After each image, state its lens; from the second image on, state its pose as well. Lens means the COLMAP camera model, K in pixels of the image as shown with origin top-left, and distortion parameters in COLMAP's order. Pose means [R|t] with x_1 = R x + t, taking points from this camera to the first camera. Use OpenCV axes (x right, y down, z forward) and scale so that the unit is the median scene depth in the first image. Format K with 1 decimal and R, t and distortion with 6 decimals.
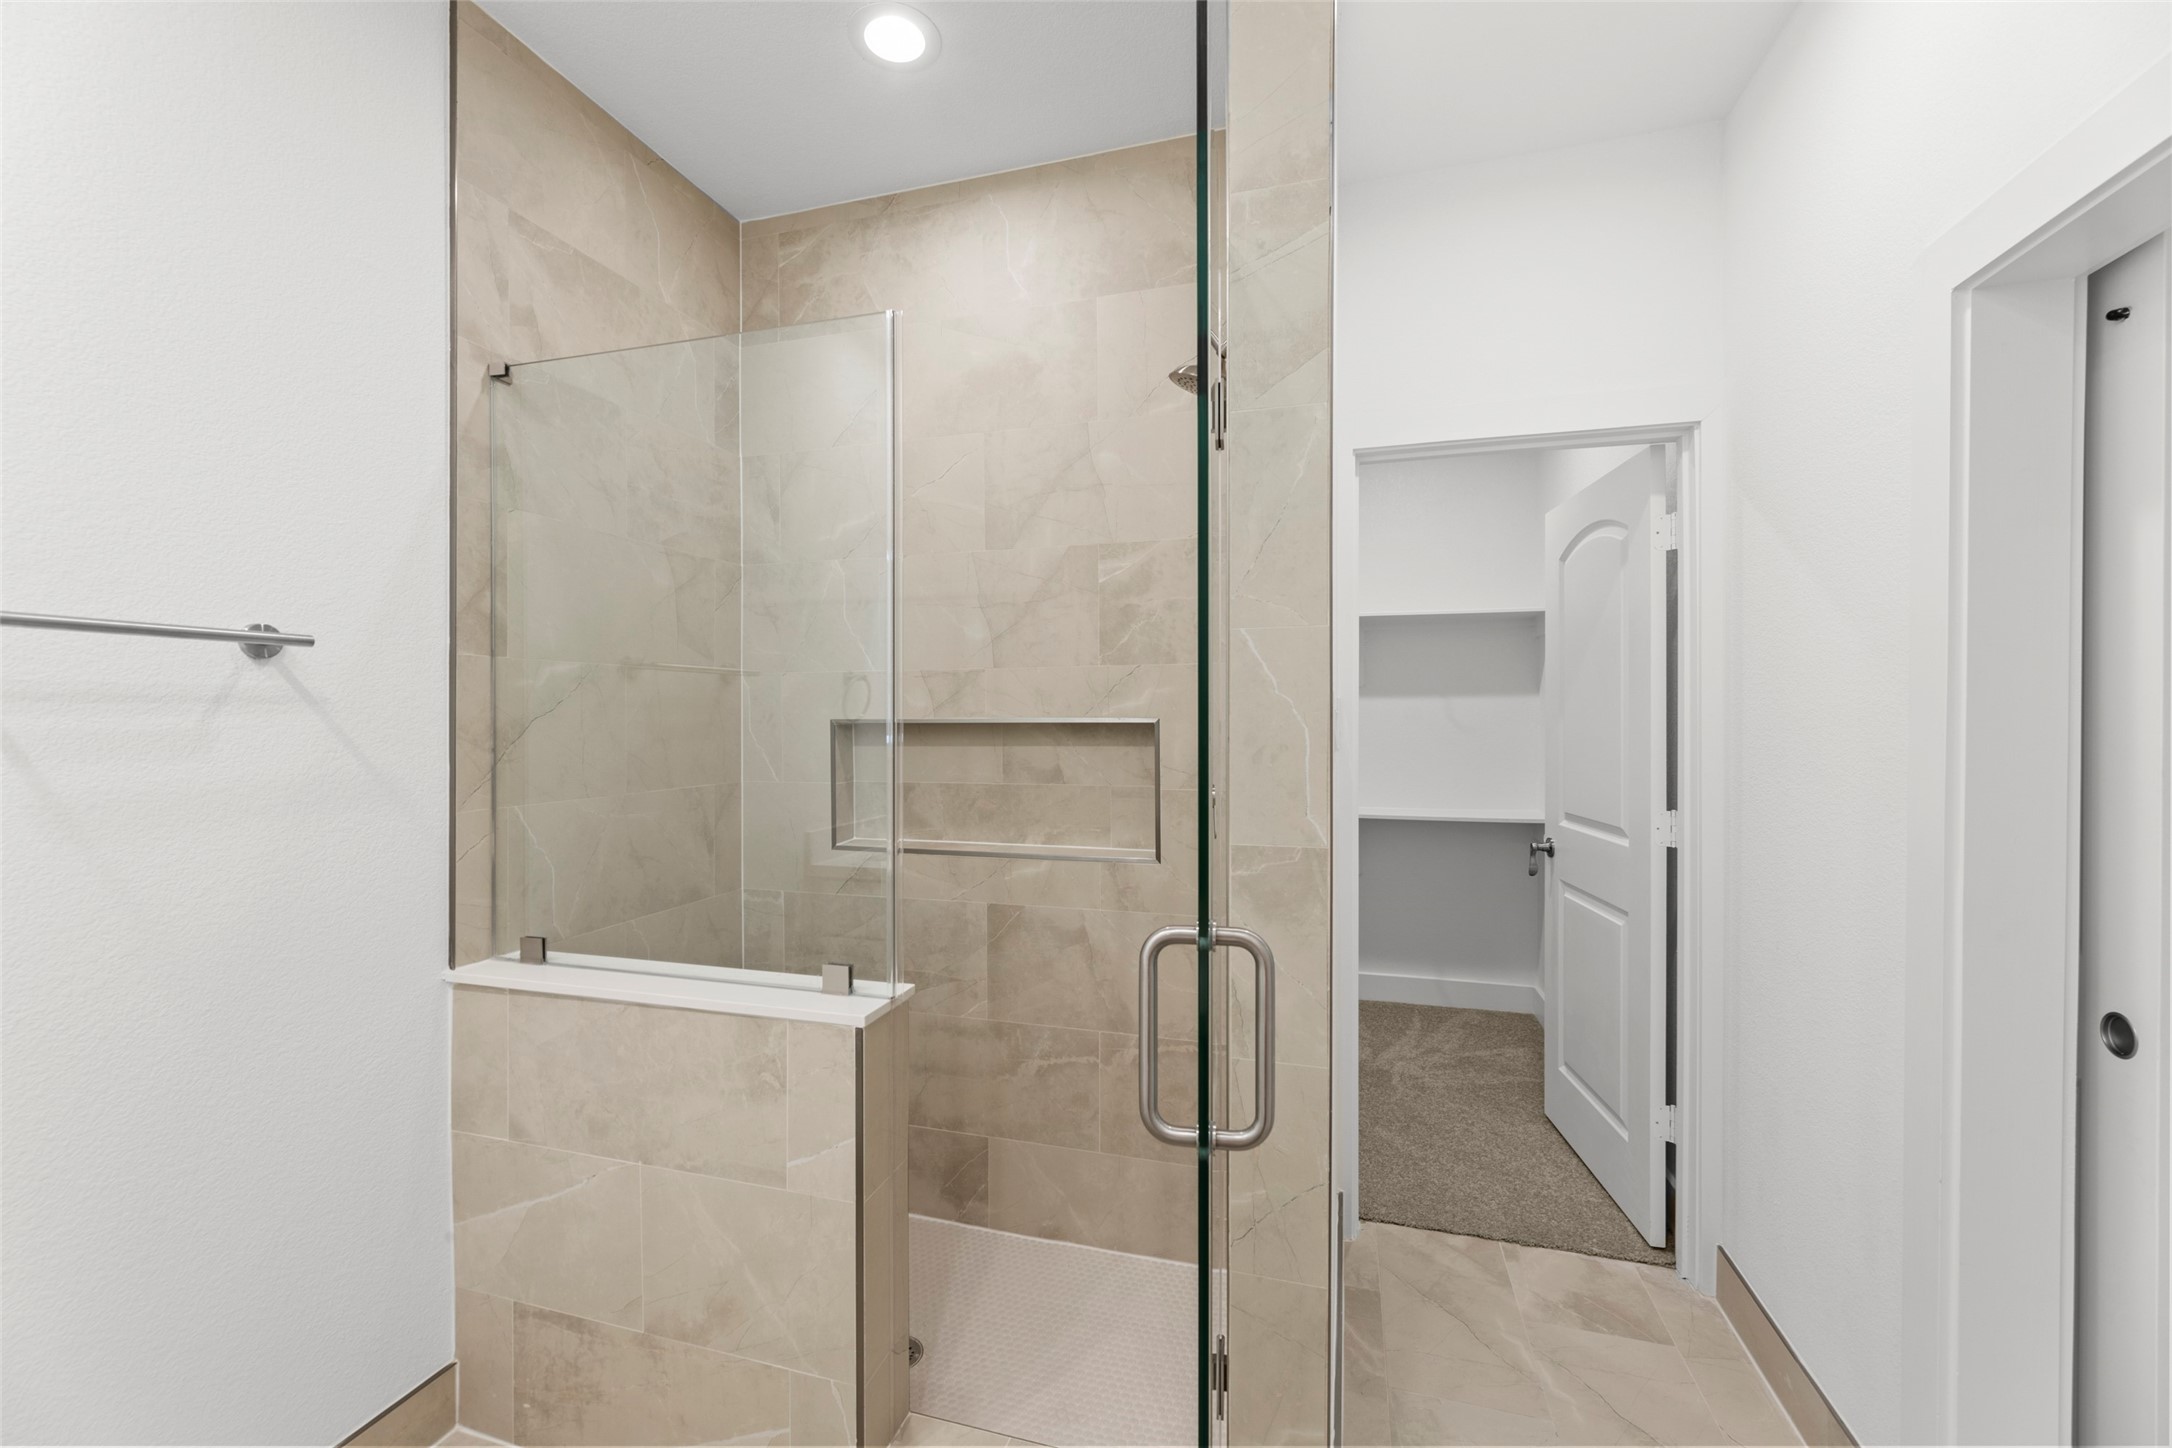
lens RADIAL K [[870.6, 0, 1090.2], [0, 870.6, 713.2], [0, 0, 1]] dist [0.003209, -0.000701]
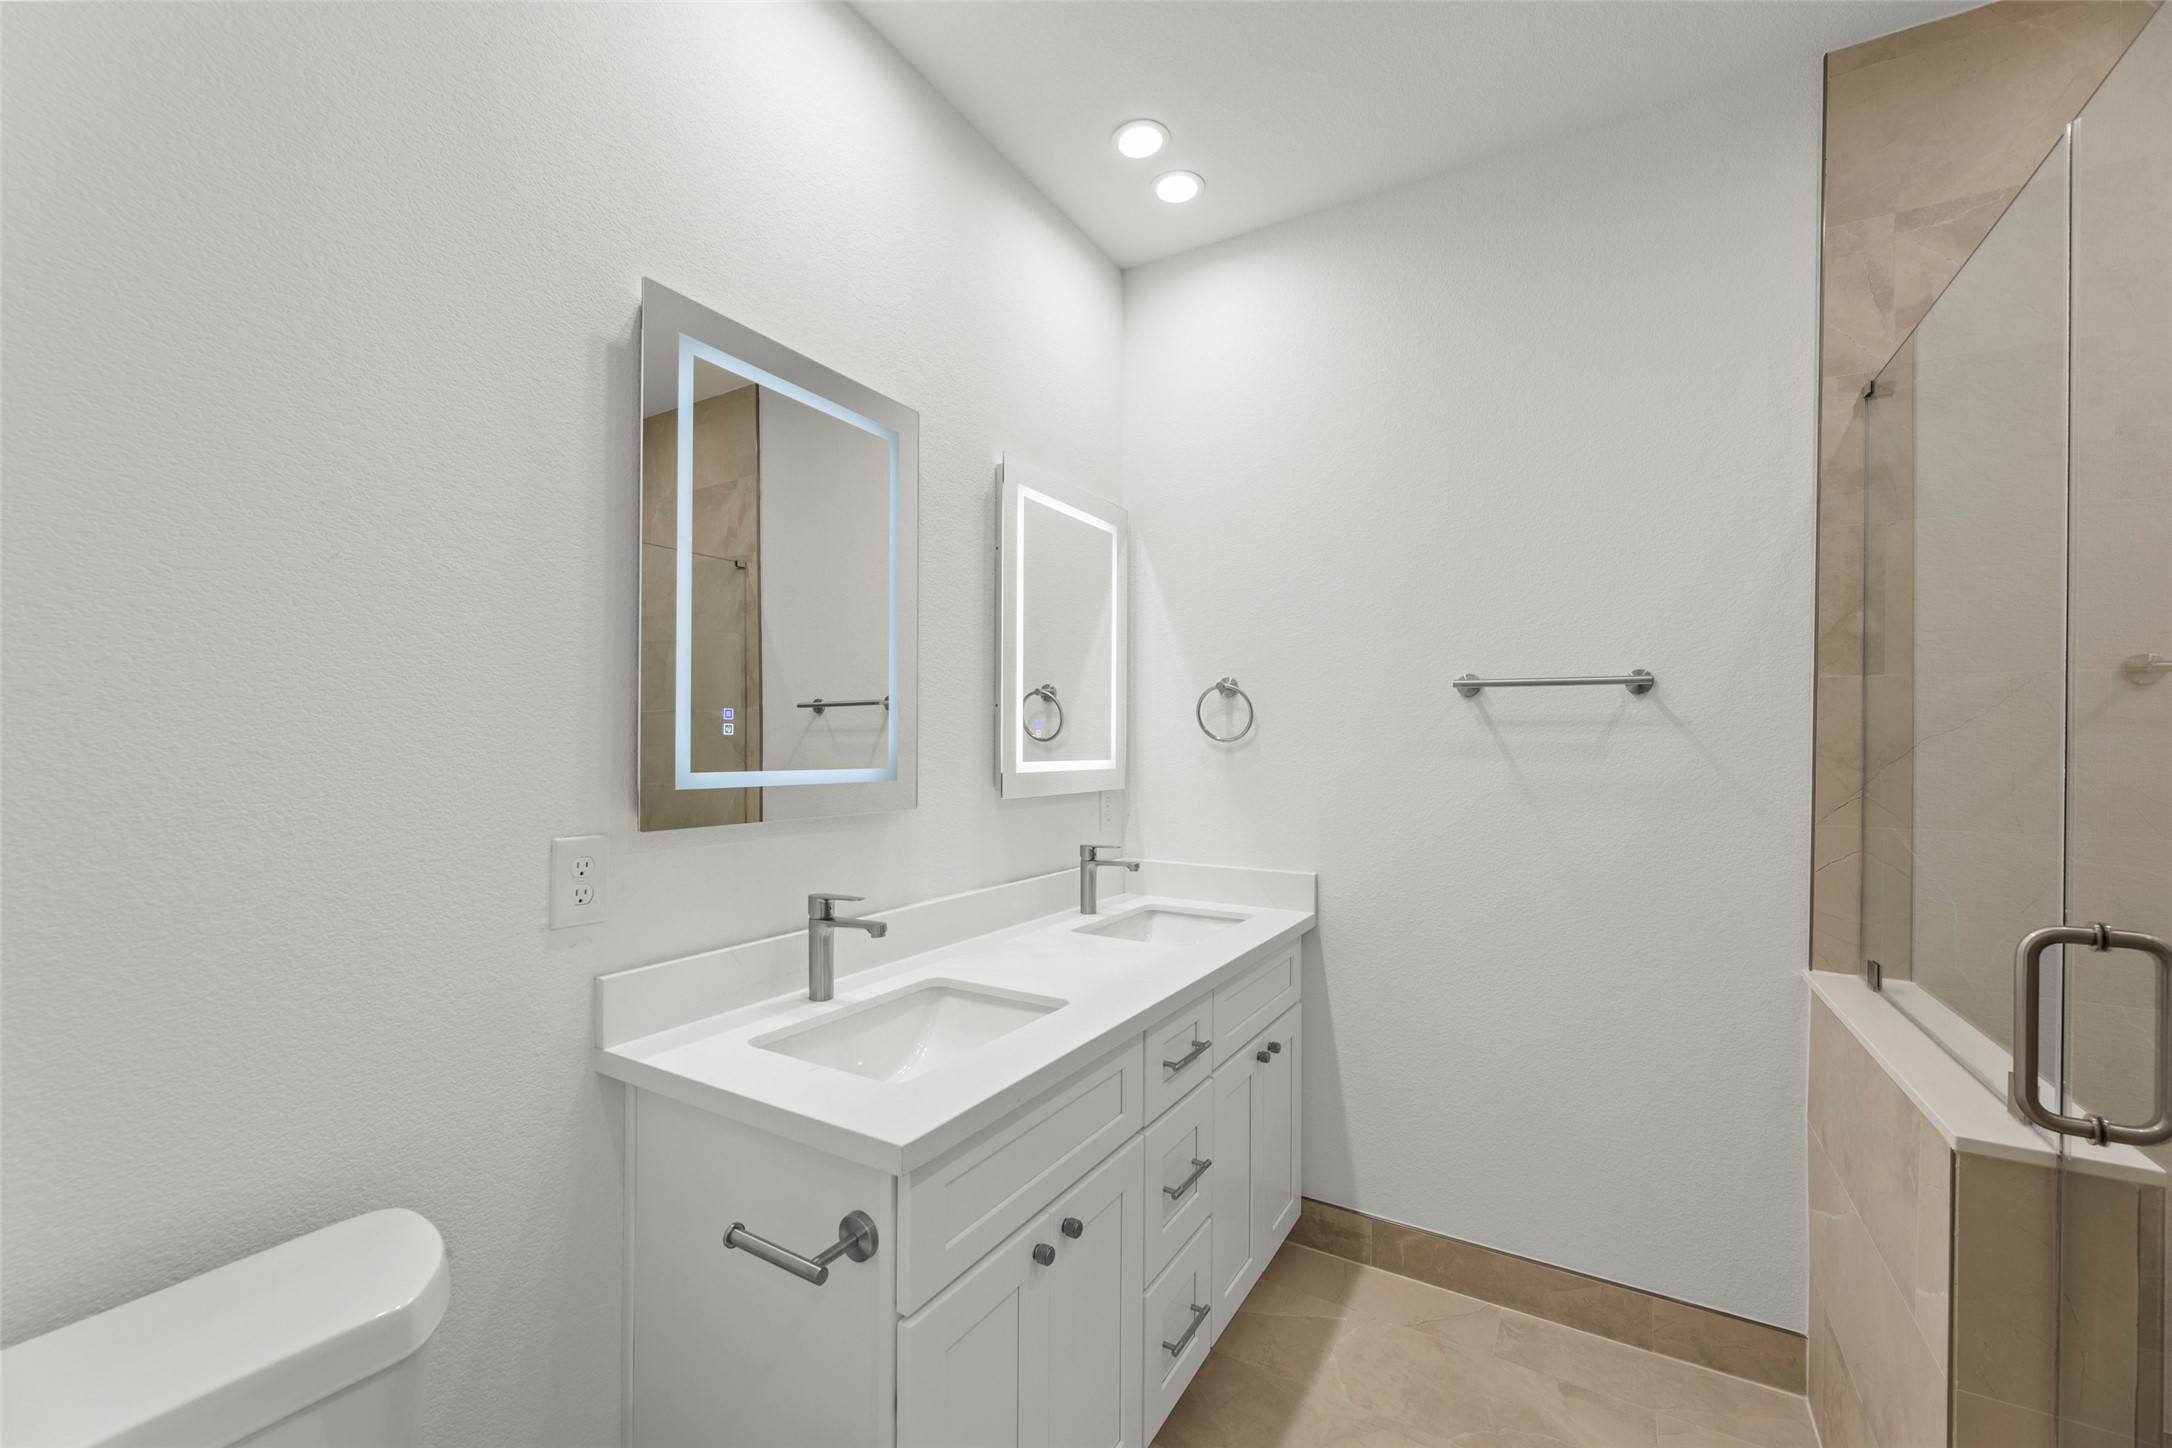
lens RADIAL K [[870.6, 0, 1090.1], [0, 870.6, 742.2], [0, 0, 1]] dist [0.003209, -0.000701]
pose [[-0.256188, -0.009348, -0.966582, 0.517319], [-0.010165, 0.999924, -0.006977, 0.027773], [0.966574, 0.008038, -0.256264, 0.398672]]
